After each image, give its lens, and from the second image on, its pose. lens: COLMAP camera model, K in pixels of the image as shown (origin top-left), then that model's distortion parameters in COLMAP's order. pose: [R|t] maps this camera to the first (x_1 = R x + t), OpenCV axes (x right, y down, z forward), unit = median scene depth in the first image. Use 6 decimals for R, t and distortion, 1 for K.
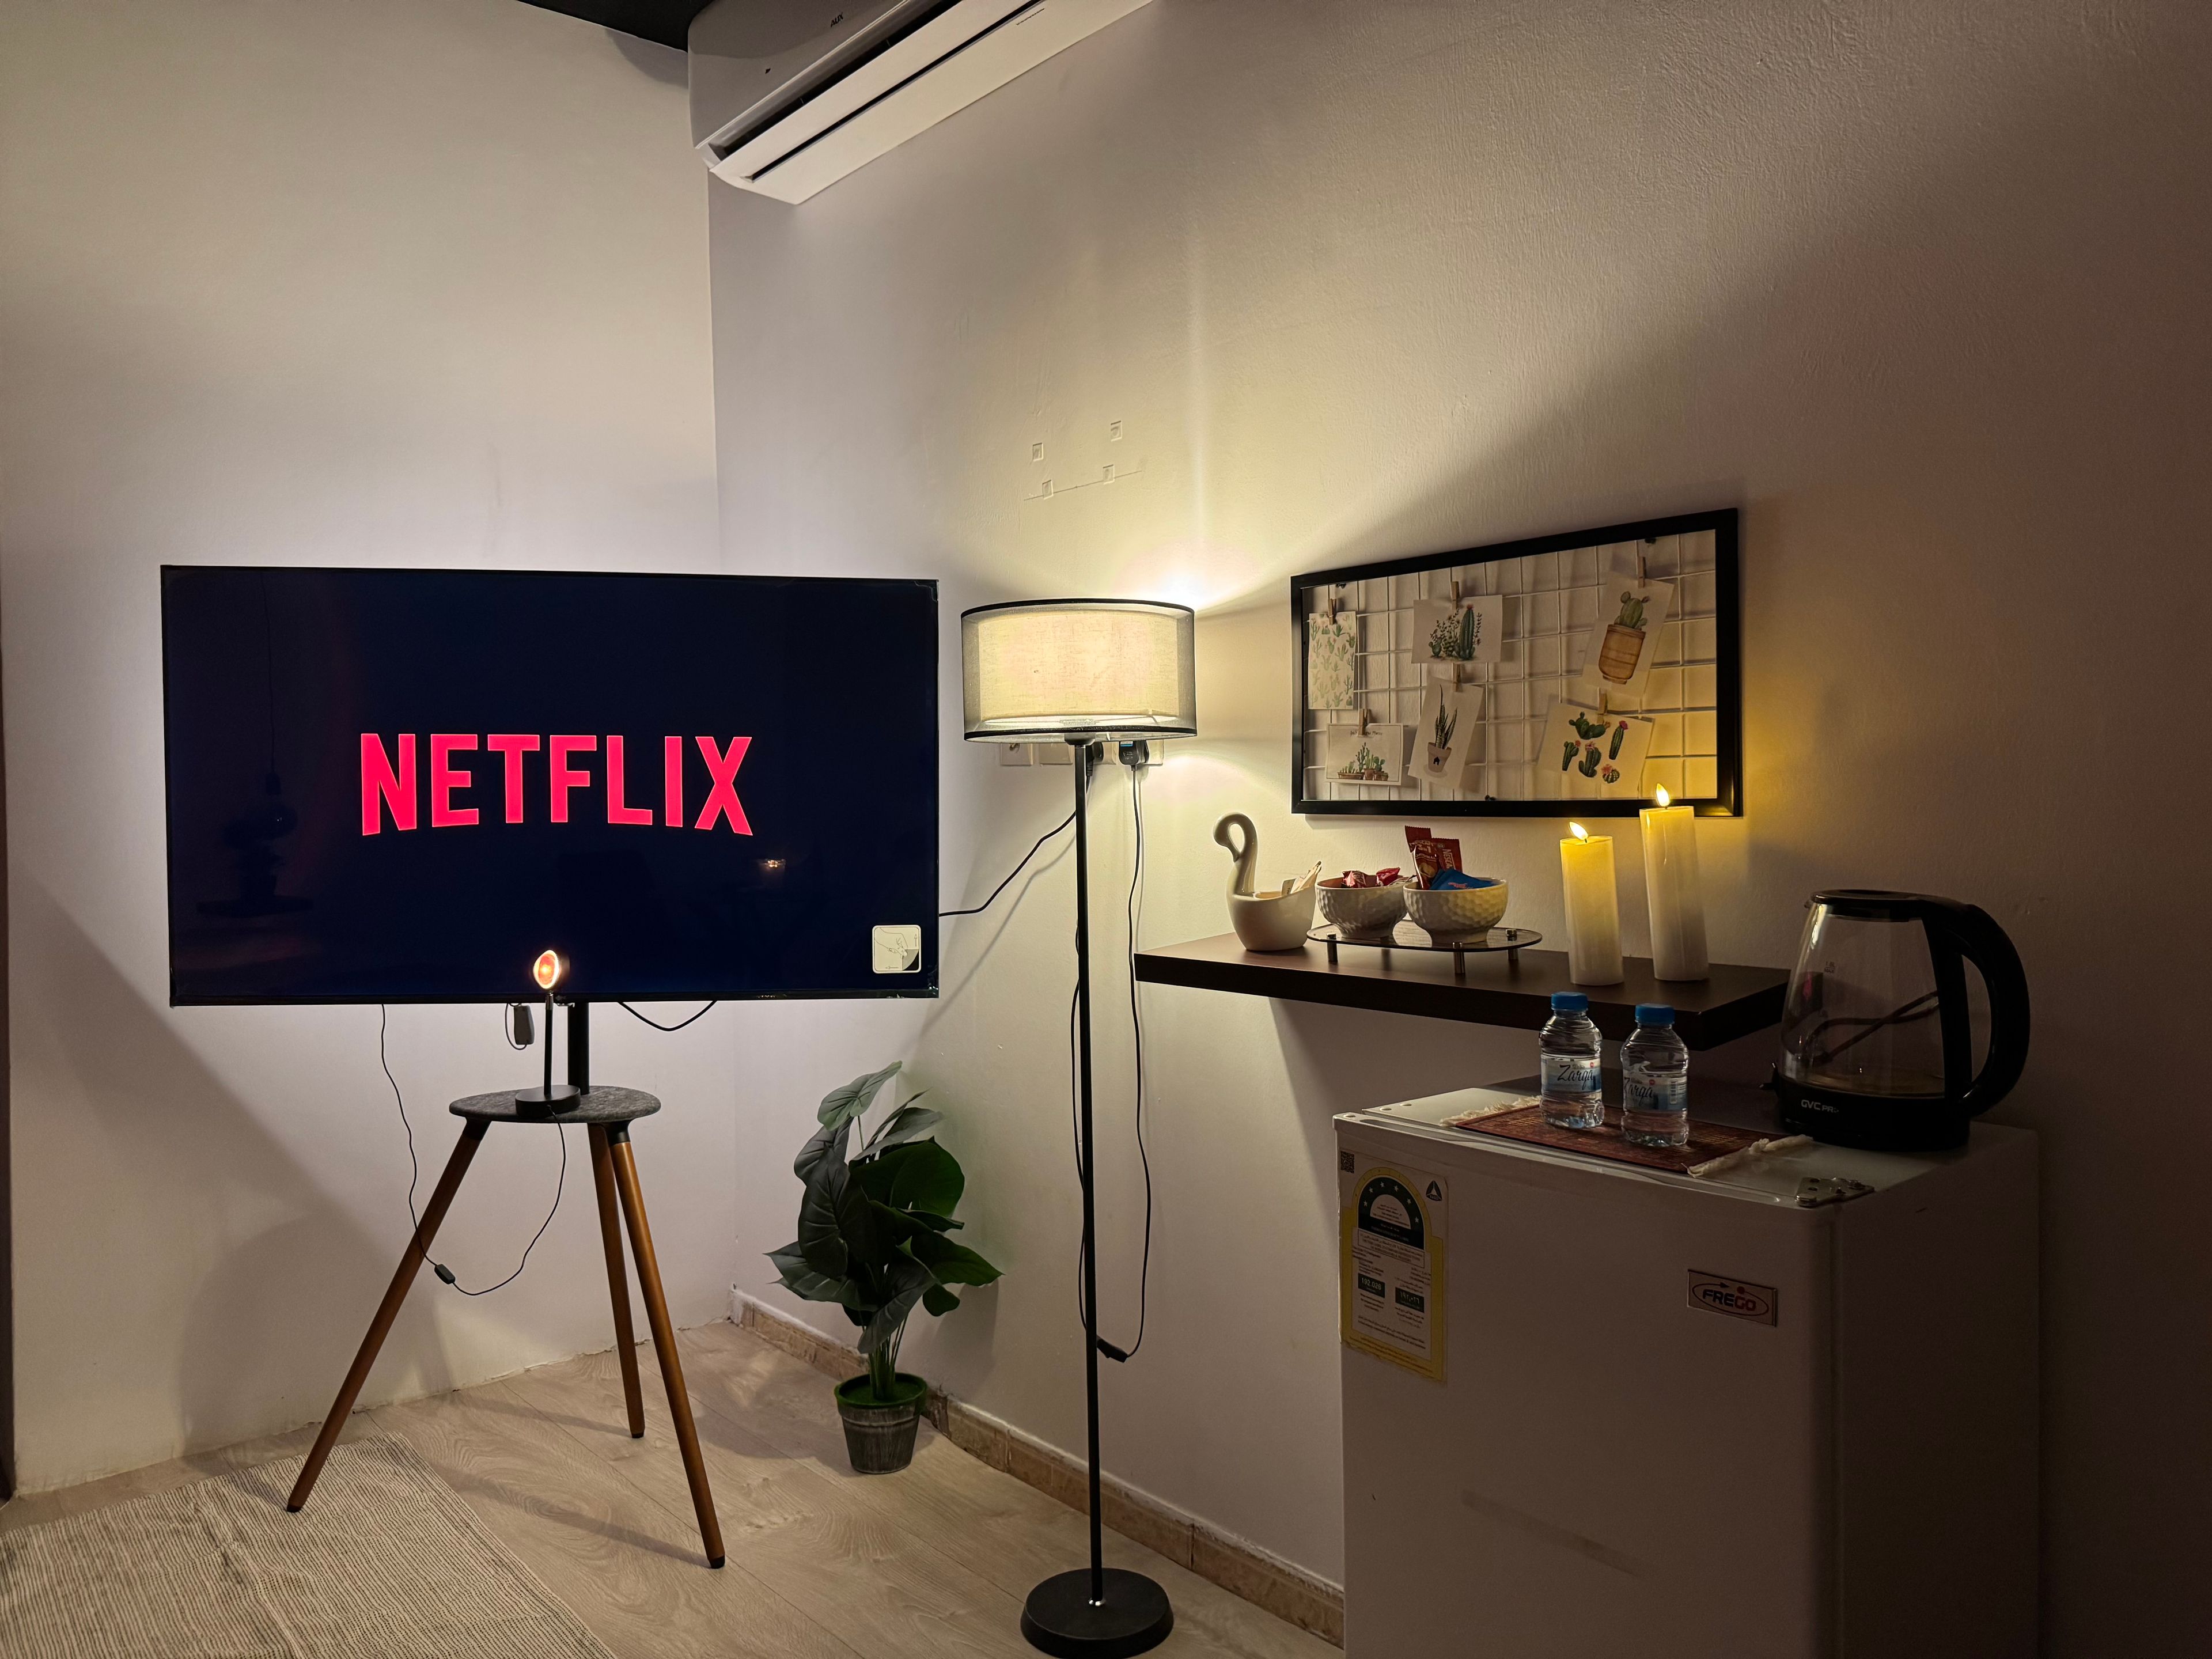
lens RADIAL K [[1586.1, 0, 1106.0], [0, 1586.1, 829.5], [0, 0, 1]] dist [-0.003294, -0.005063]
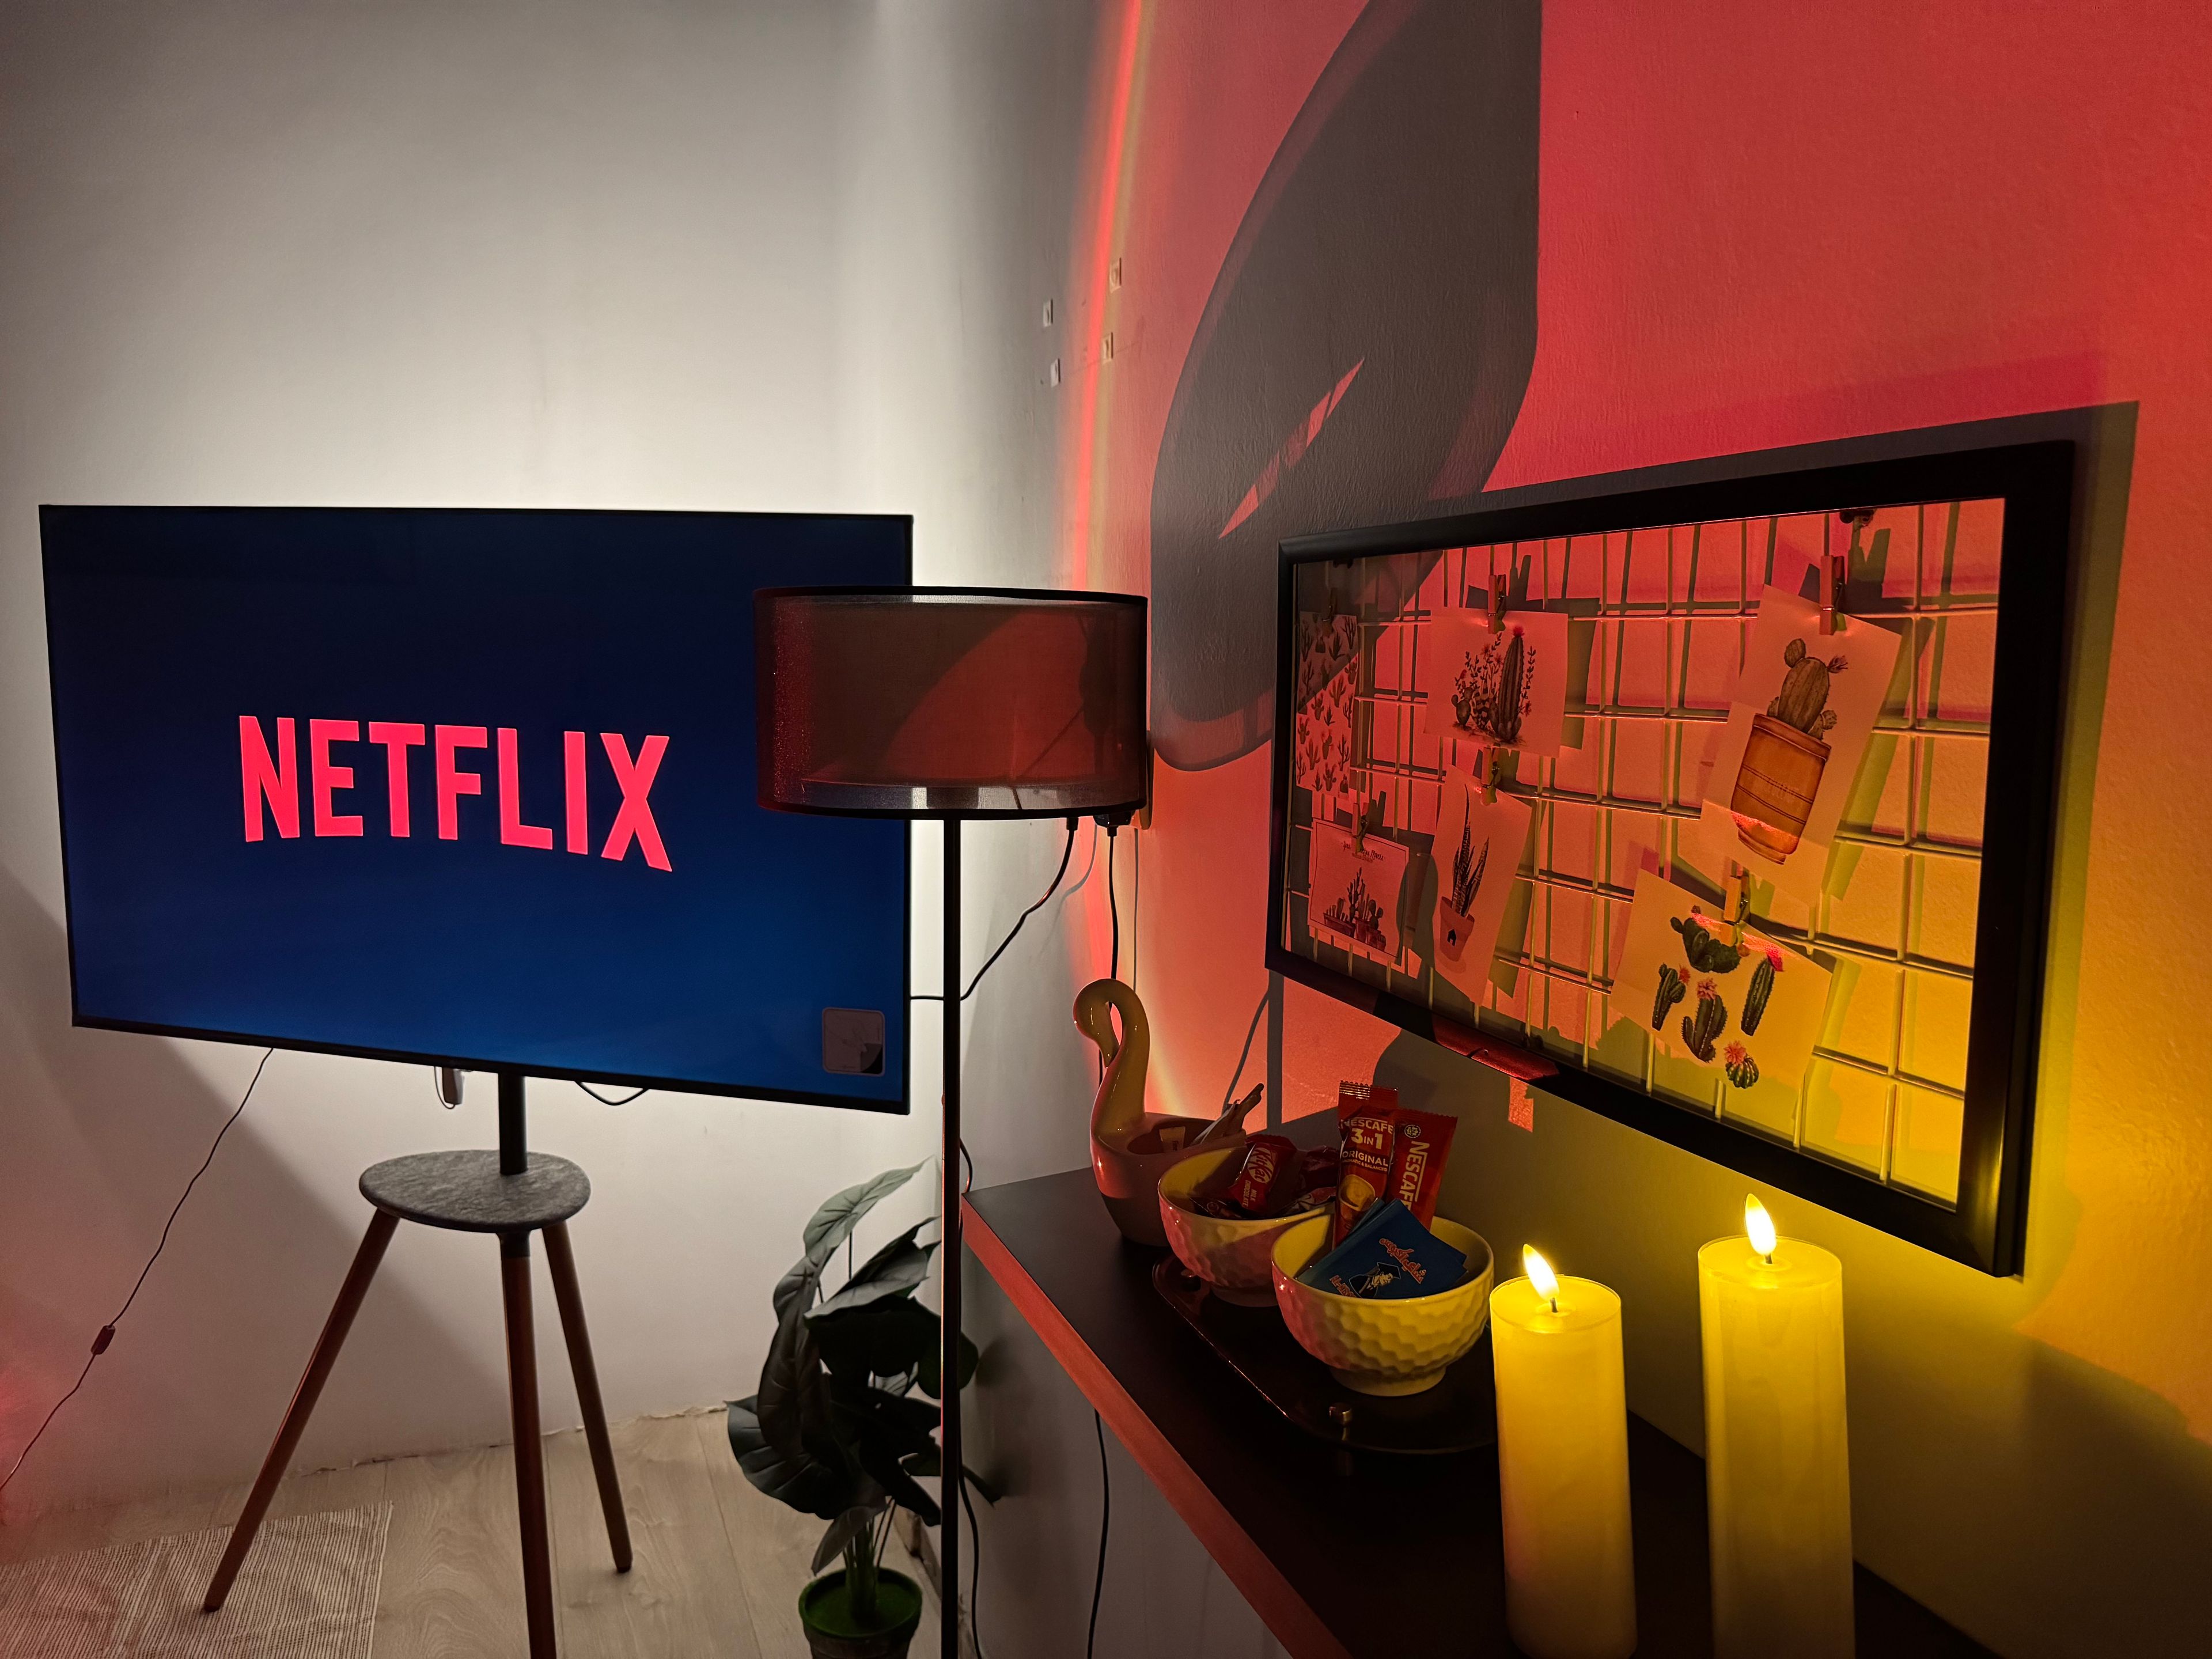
lens RADIAL K [[1586.1, 0, 1106.0], [0, 1586.1, 829.5], [0, 0, 1]] dist [-0.003294, -0.005063]
pose [[0.934301, 0.064893, -0.350529, 0.287070], [-0.029562, 0.994009, 0.105224, -0.129273], [0.355257, -0.087949, 0.930622, 0.522474]]
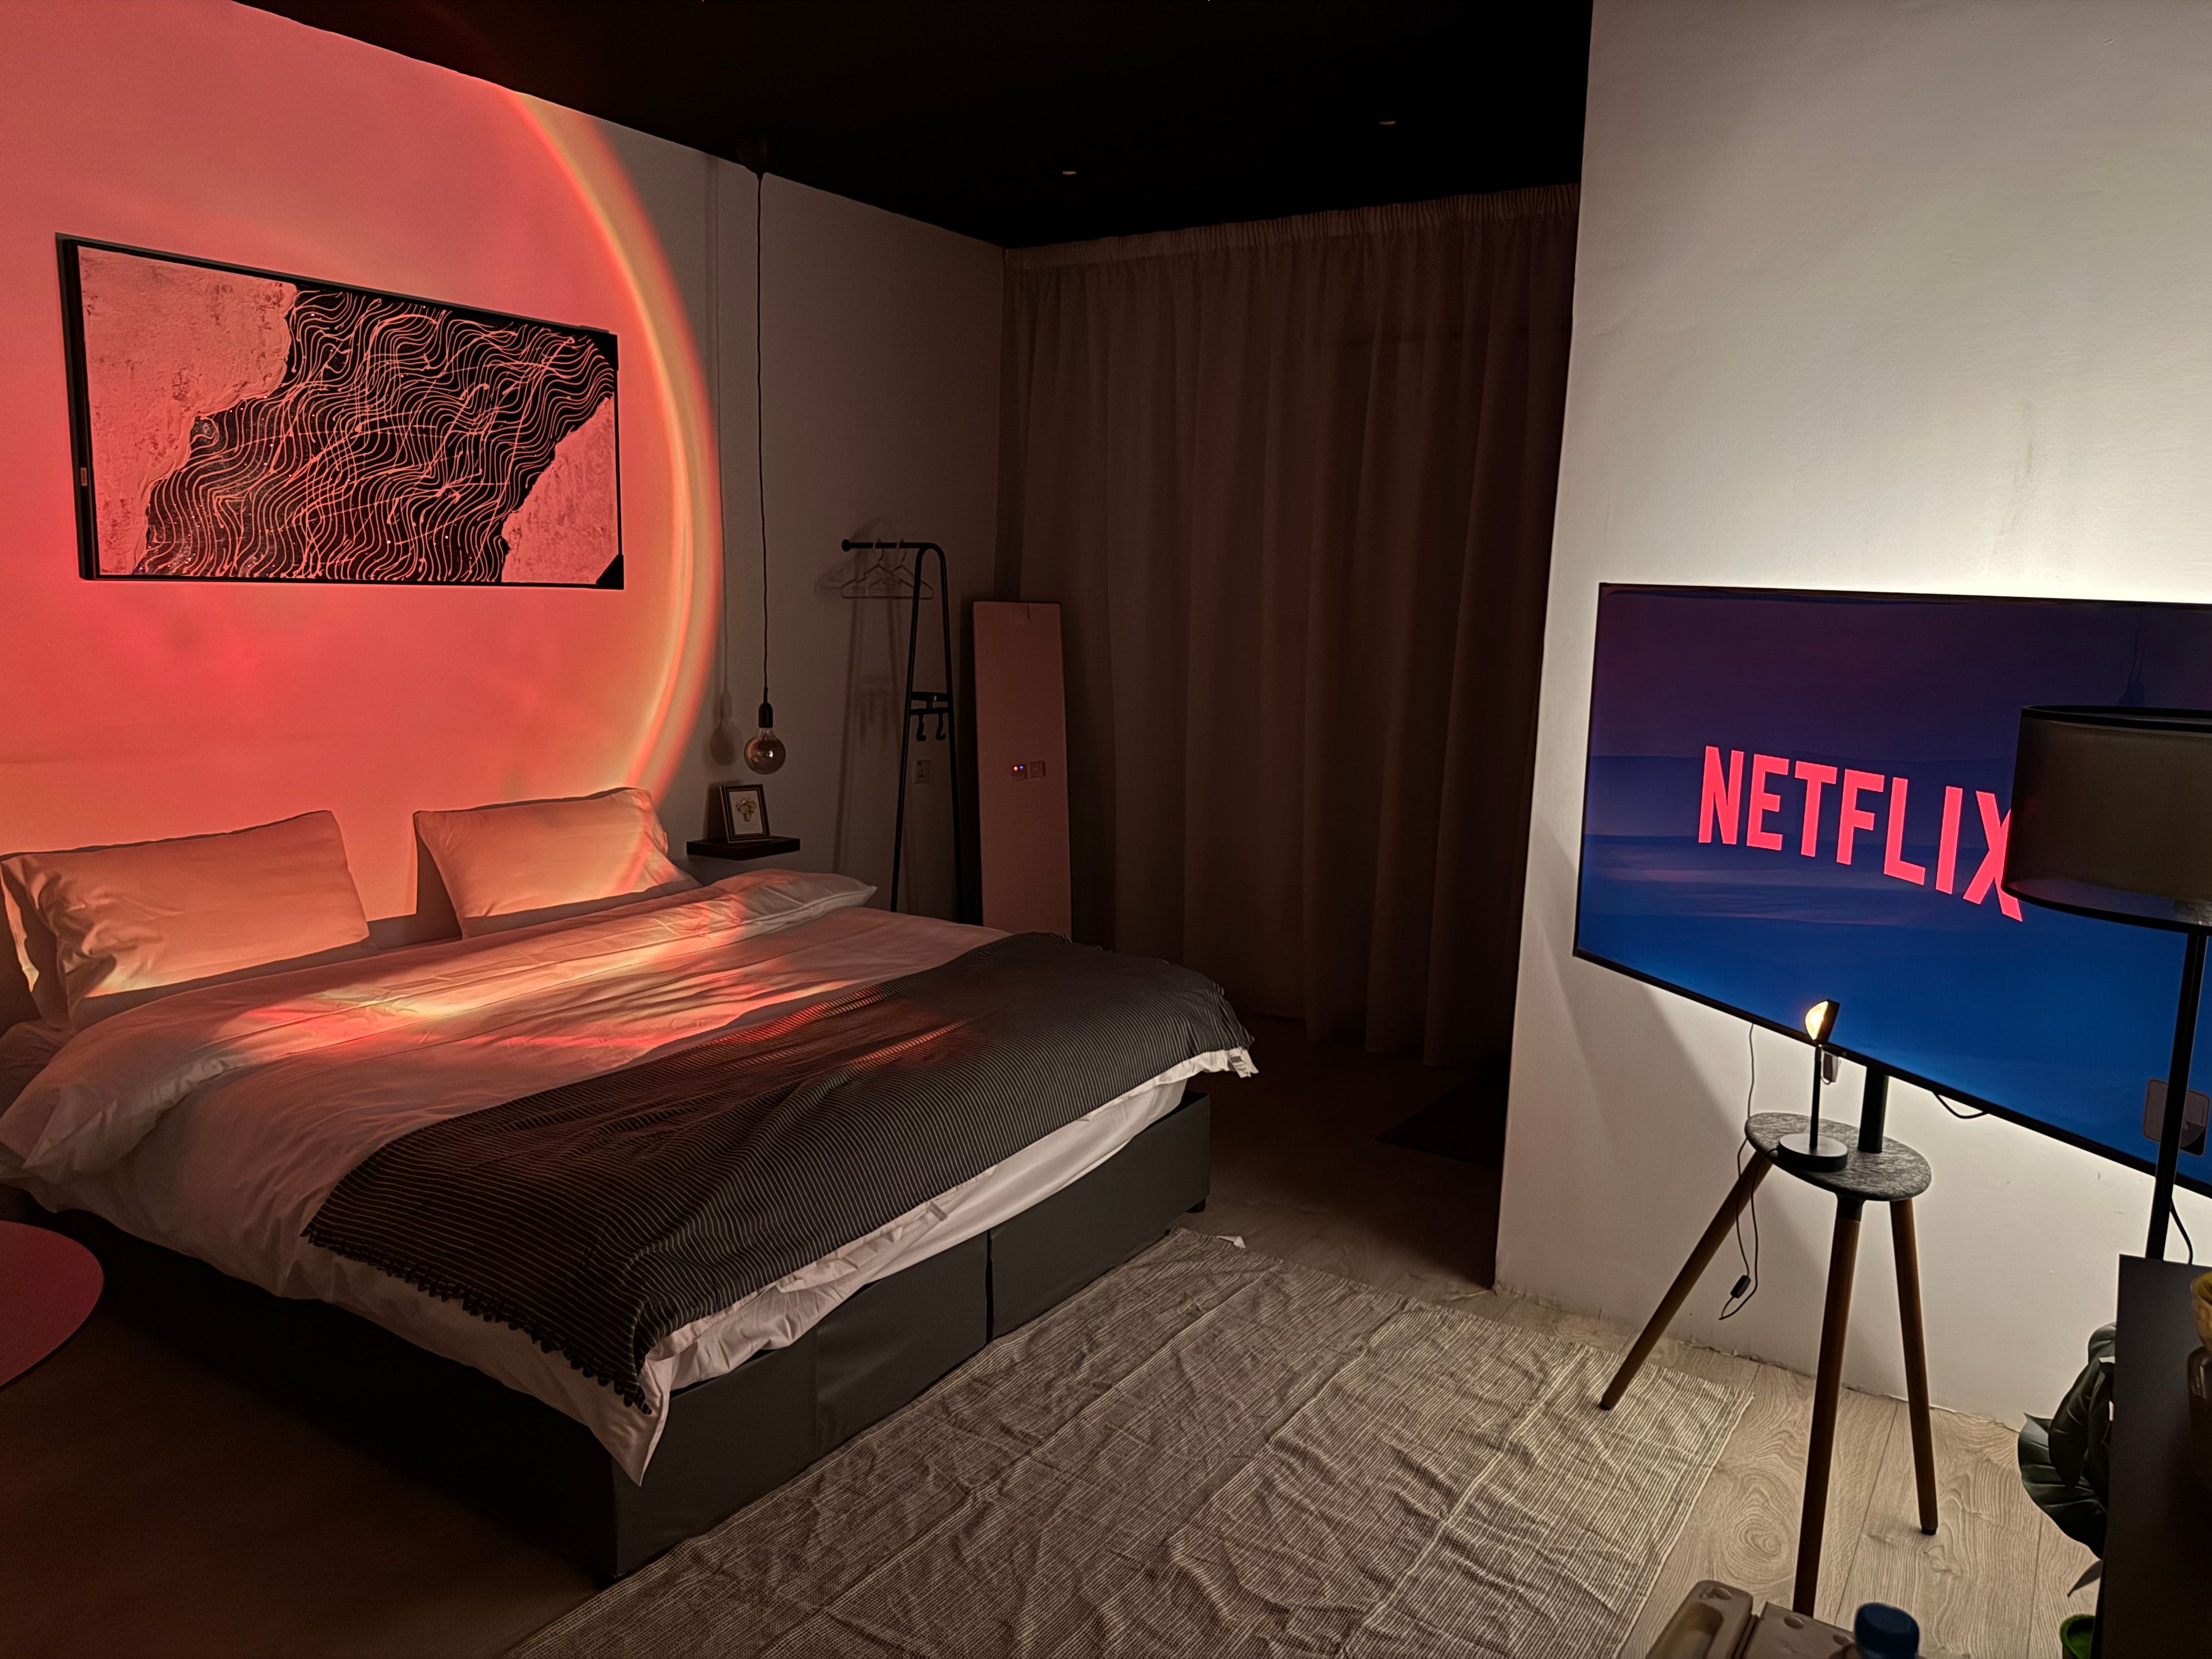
lens RADIAL K [[1586.1, 0, 1106.0], [0, 1586.1, 829.5], [0, 0, 1]] dist [-0.003294, -0.005063]
pose [[0.259479, 0.164499, -0.951636, 0.550361], [-0.042012, 0.986376, 0.159049, -0.200099], [0.964835, -0.001290, 0.262855, 0.443685]]
